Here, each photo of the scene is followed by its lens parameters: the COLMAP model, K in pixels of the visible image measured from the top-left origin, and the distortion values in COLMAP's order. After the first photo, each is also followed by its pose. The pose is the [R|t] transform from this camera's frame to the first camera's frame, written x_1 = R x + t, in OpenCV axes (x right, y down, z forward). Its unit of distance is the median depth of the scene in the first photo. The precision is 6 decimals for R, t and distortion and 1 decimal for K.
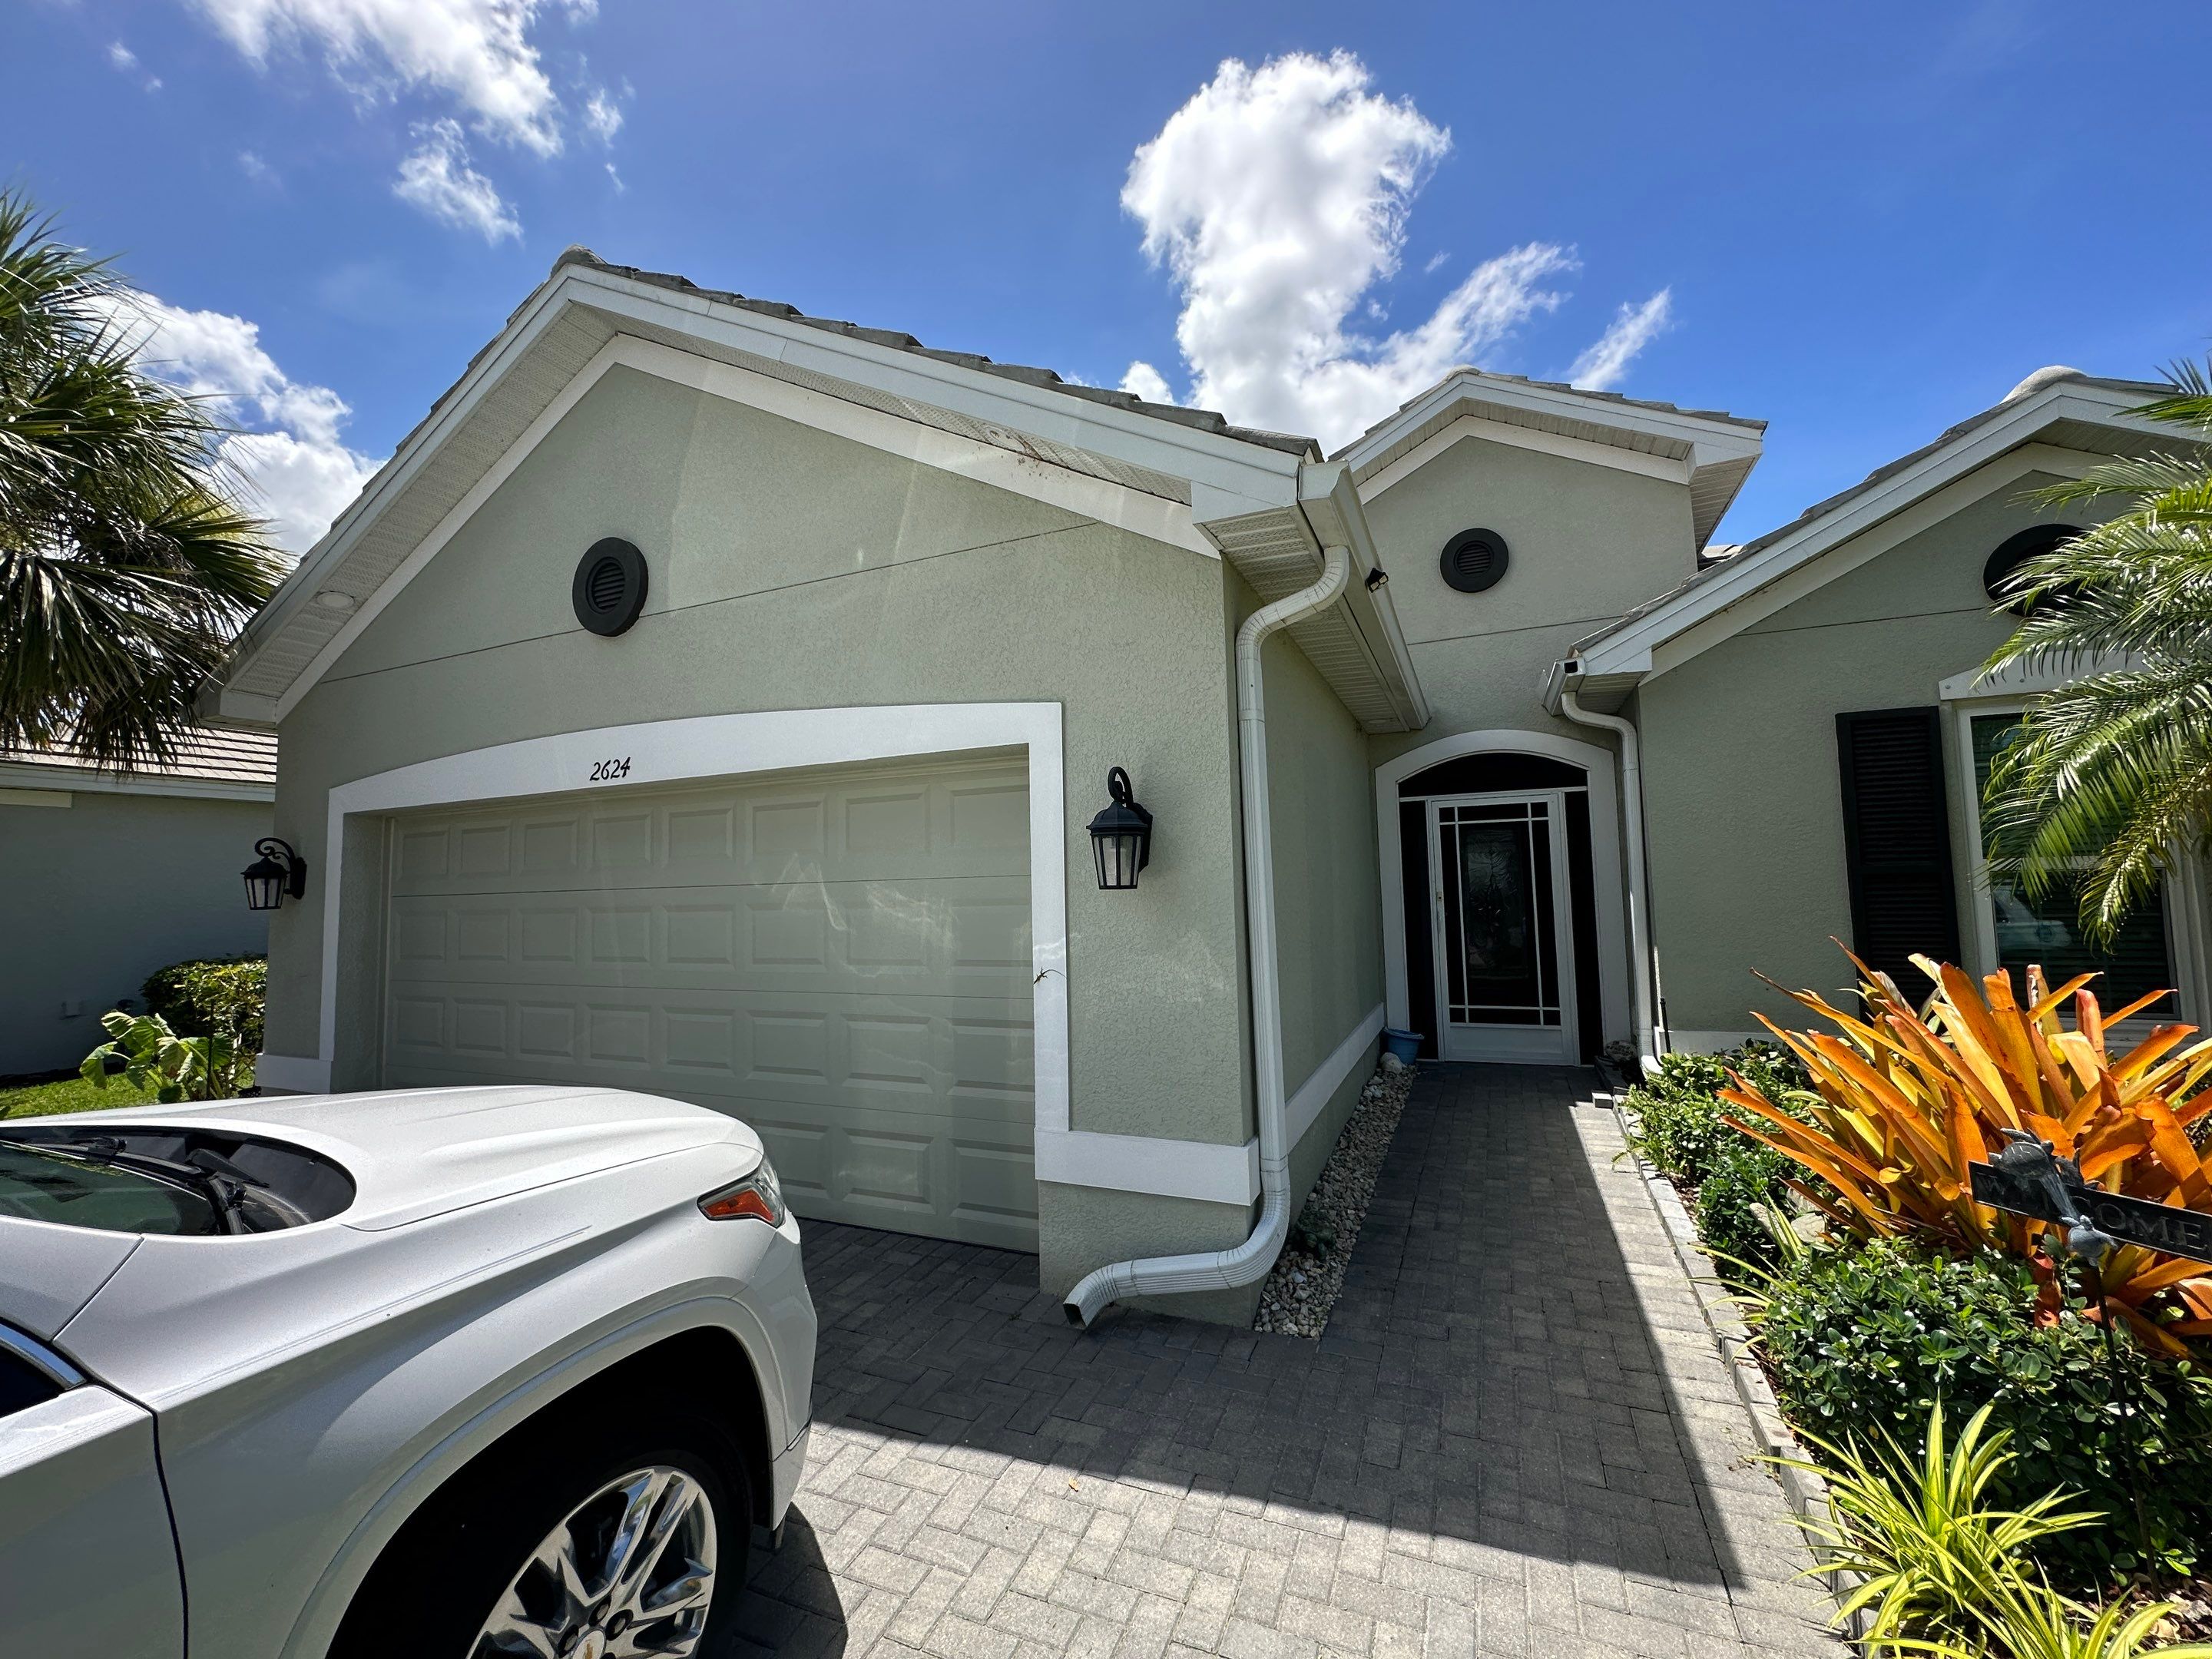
lens RADIAL K [[882.7, 0, 1107.5], [0, 882.7, 823.4], [0, 0, 1]] dist [0.000238, -0.000700]
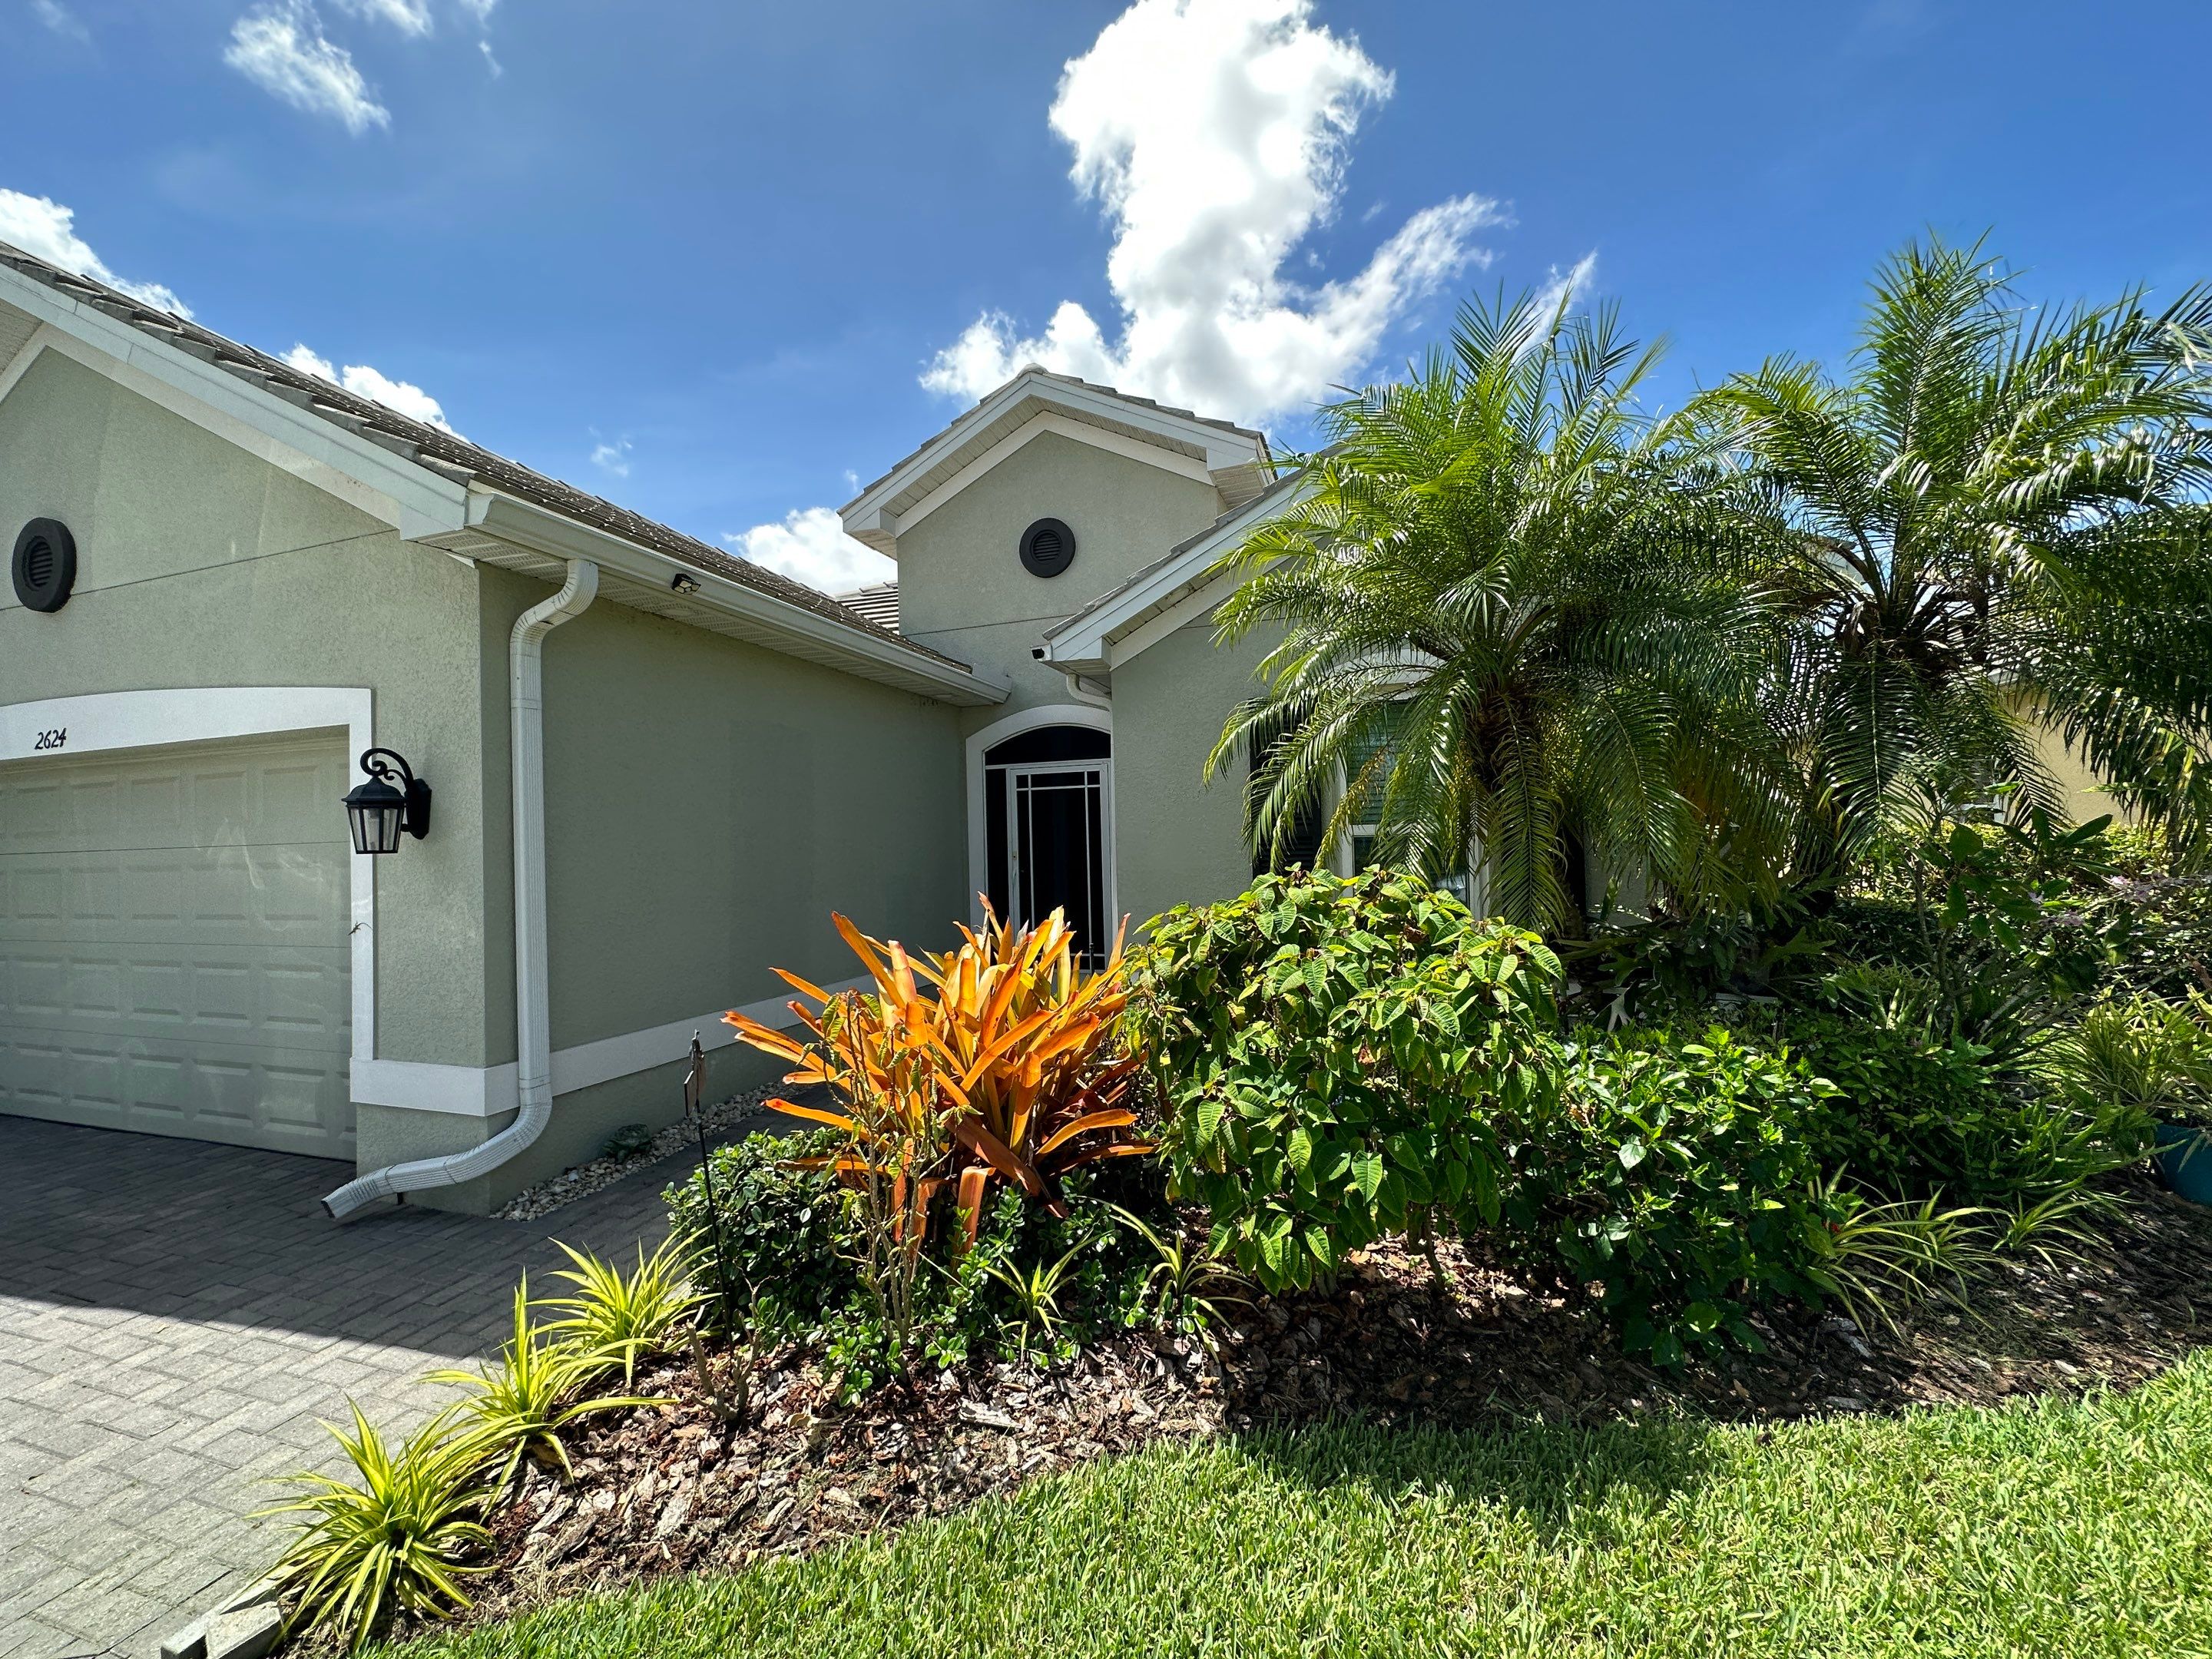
lens RADIAL K [[882.7, 0, 1106.1], [0, 882.7, 831.0], [0, 0, 1]] dist [0.000238, -0.000700]
pose [[0.996868, 0.001588, 0.079072, 0.644619], [-0.006355, 0.998174, 0.060077, -0.024071], [-0.078833, -0.060392, 0.995057, -0.170367]]
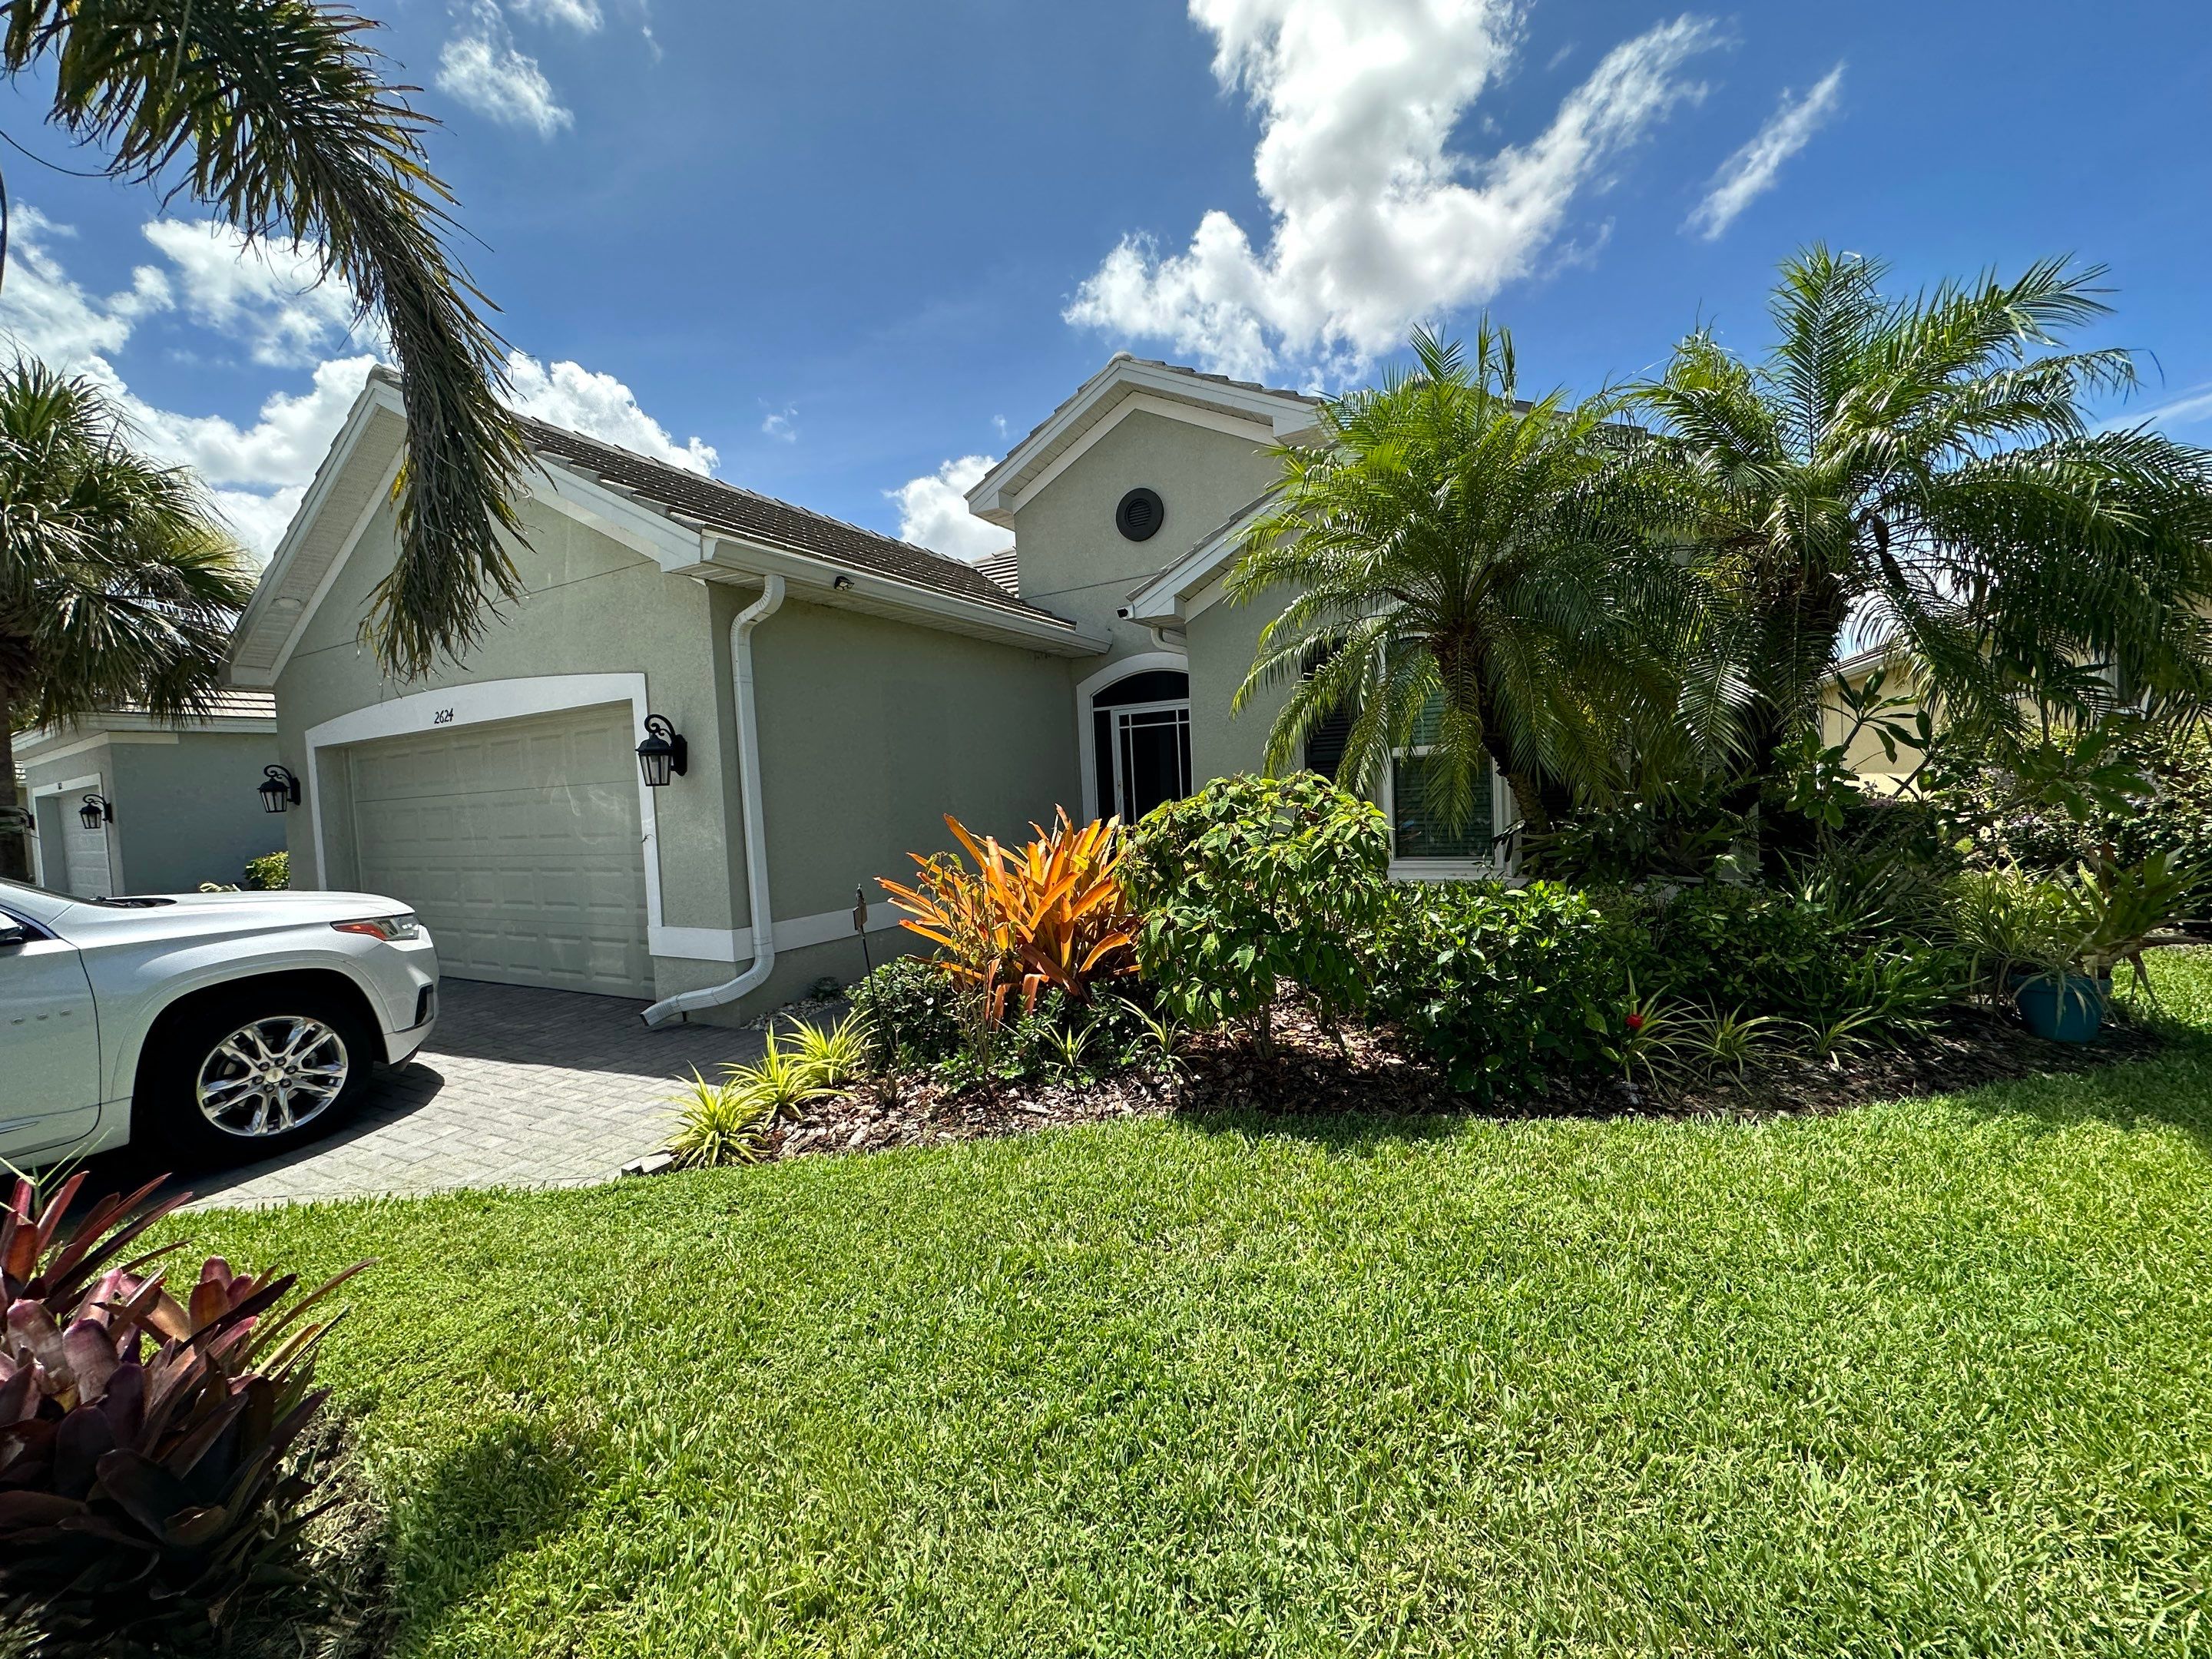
lens RADIAL K [[882.7, 0, 1107.4], [0, 882.7, 830.3], [0, 0, 1]] dist [0.000238, -0.000700]
pose [[0.995160, -0.019249, -0.096366, 0.771799], [0.031401, 0.991505, 0.126221, -0.022971], [0.093118, -0.128636, 0.987310, -0.465685]]
